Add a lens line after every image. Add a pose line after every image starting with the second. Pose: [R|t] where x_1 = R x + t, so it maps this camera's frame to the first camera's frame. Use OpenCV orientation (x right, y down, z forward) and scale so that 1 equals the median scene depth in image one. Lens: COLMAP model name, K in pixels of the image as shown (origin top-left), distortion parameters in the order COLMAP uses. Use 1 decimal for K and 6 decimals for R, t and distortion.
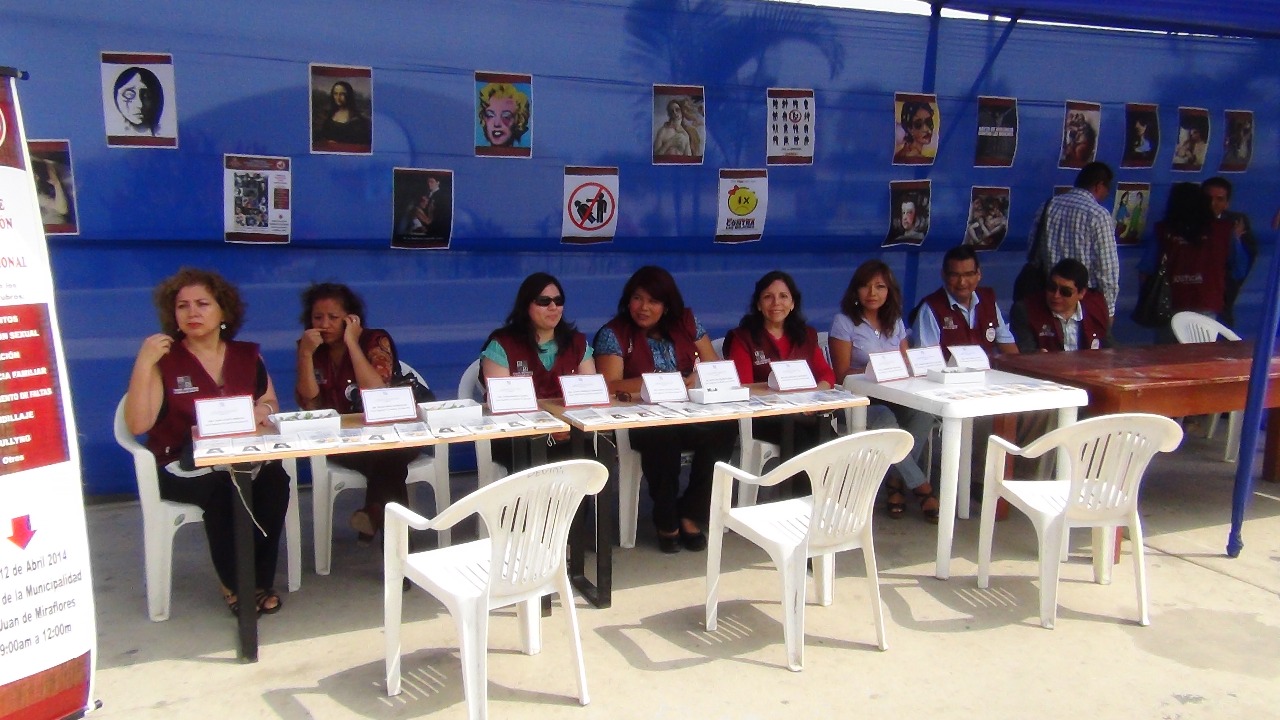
lens RADIAL K [[1041.1, 0, 620.9], [0, 1041.1, 354.8], [0, 0, 1]] dist [-0.037994, 0.031411]
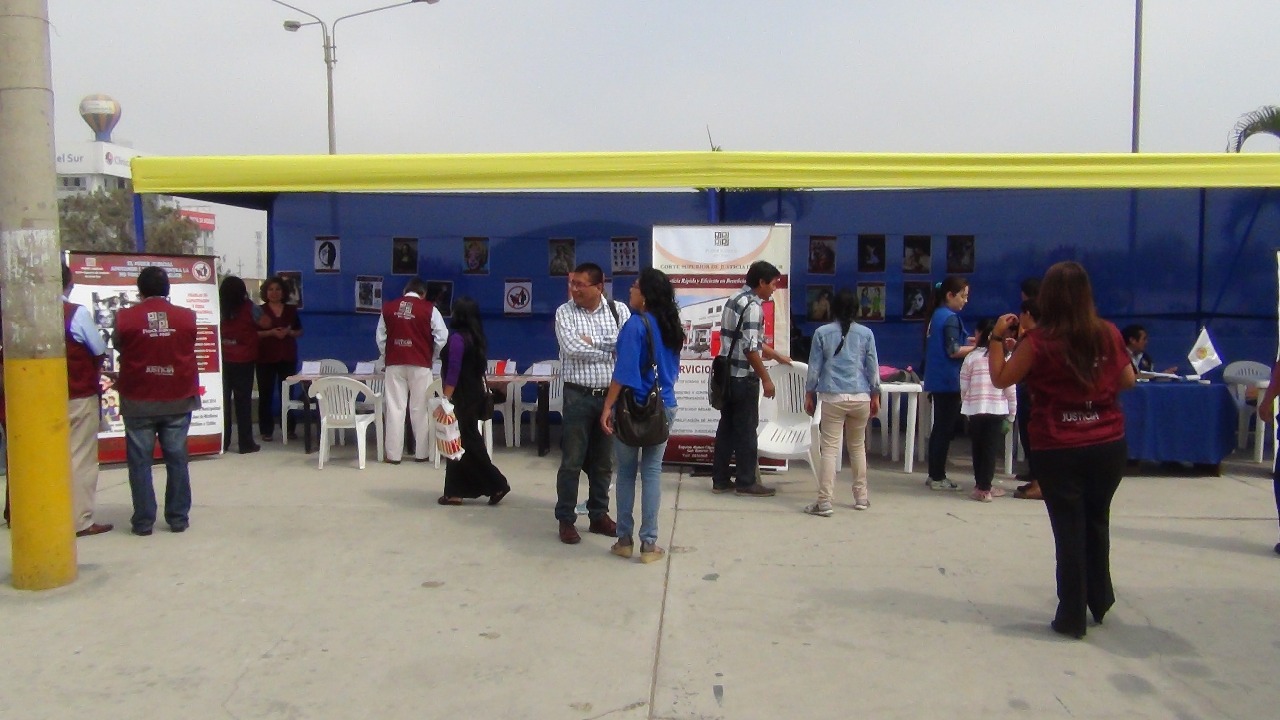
lens RADIAL K [[1007.8, 0, 692.4], [0, 1007.8, 361.4], [0, 0, 1]] dist [-0.014640, -0.005276]
pose [[0.909502, 0.021936, -0.415120, 1.168284], [-0.058023, 0.995530, -0.074518, 0.117990], [0.411630, 0.091861, 0.906709, -0.693968]]
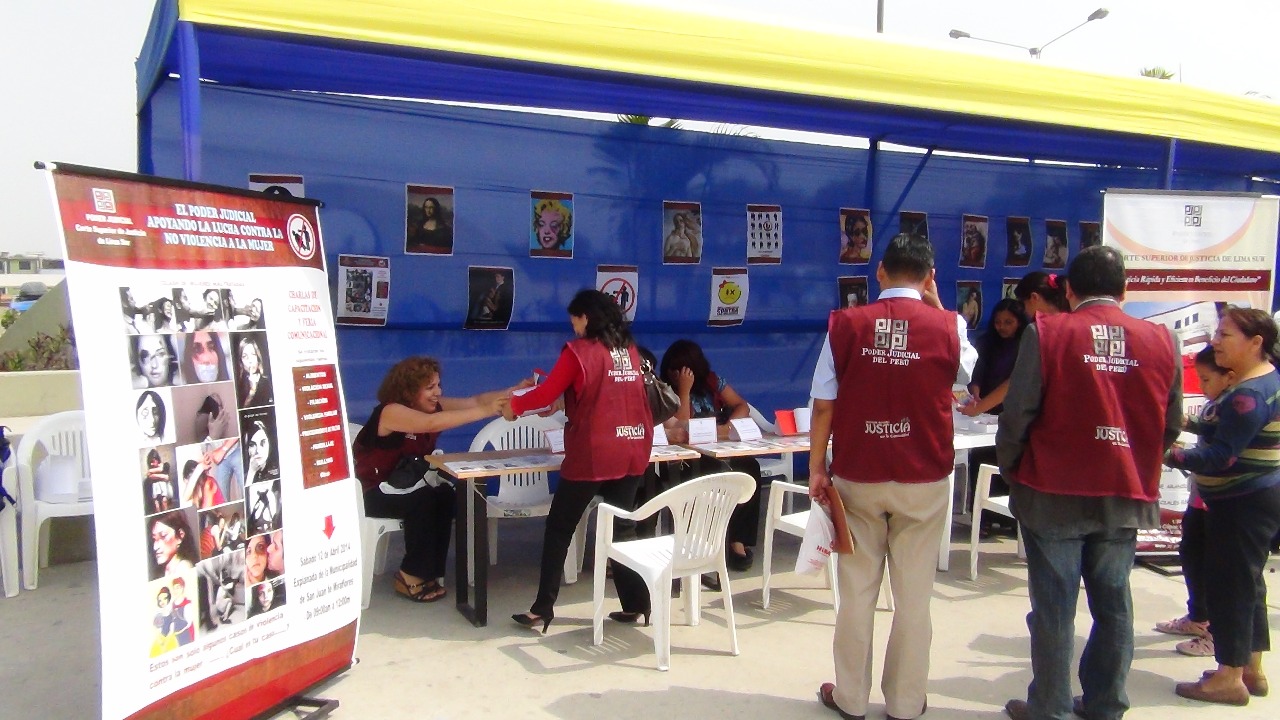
lens RADIAL K [[1048.1, 0, 613.7], [0, 1048.1, 359.9], [0, 0, 1]] dist [-0.044505, 0.008161]
pose [[0.991982, -0.006650, 0.126208, -0.198995], [0.016940, 0.996600, -0.080630, 0.035518], [-0.125243, 0.082122, 0.988722, -0.247073]]
